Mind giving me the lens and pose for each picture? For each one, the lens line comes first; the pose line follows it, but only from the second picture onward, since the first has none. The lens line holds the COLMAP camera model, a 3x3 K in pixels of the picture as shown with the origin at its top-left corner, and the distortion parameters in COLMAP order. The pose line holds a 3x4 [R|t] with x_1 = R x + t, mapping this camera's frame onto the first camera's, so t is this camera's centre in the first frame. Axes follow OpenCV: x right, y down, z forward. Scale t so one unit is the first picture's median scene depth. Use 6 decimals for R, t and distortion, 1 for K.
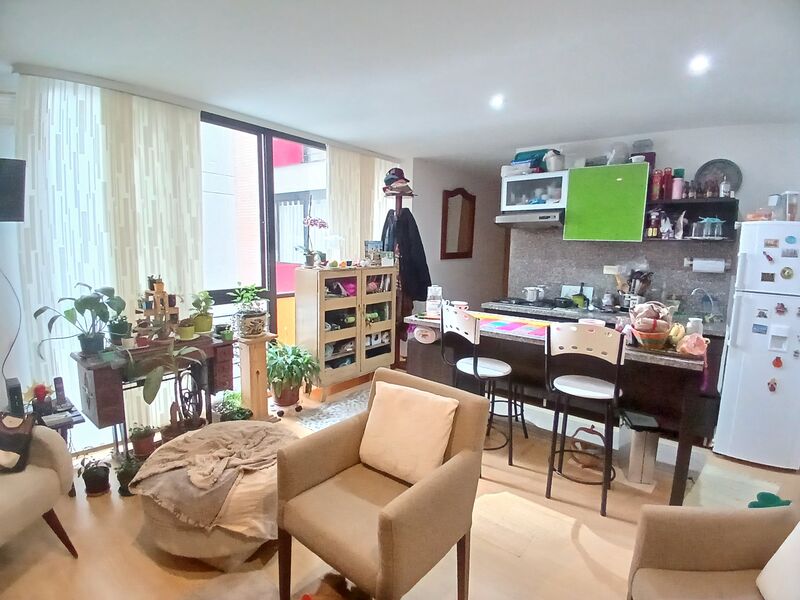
lens RADIAL K [[391.6, 0, 393.7], [0, 391.6, 296.9], [0, 0, 1]] dist [0.002748, -0.043962]
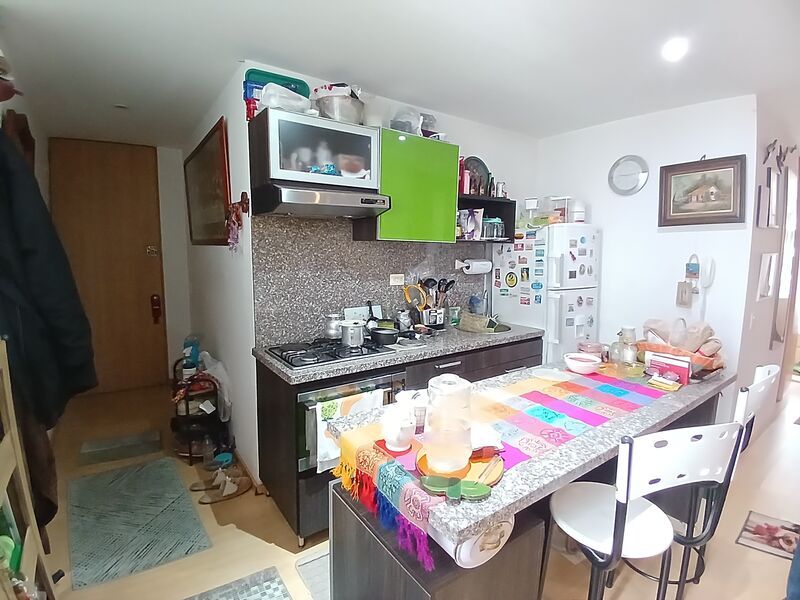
lens RADIAL K [[391.6, 0, 393.7], [0, 391.6, 296.9], [0, 0, 1]] dist [0.002748, -0.043962]
pose [[0.291784, -0.127955, 0.947887, -0.192409], [0.123312, 0.987774, 0.095380, -0.122612], [-0.948502, 0.089056, 0.303995, 0.873679]]
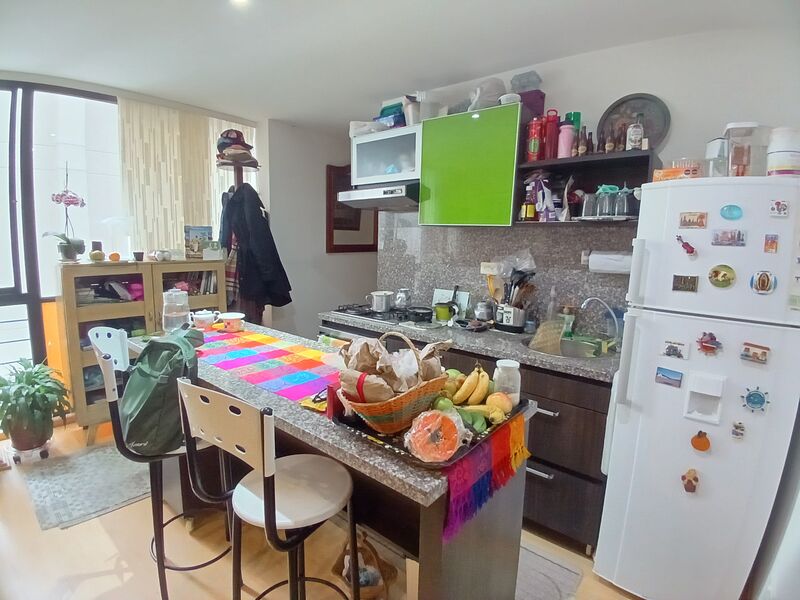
lens RADIAL K [[391.6, 0, 393.7], [0, 391.6, 296.9], [0, 0, 1]] dist [0.002748, -0.043962]
pose [[0.999857, 0.012134, -0.011783, 0.441324], [-0.012018, 0.999879, 0.009890, -0.025465], [0.011902, -0.009747, 0.999882, 0.331299]]
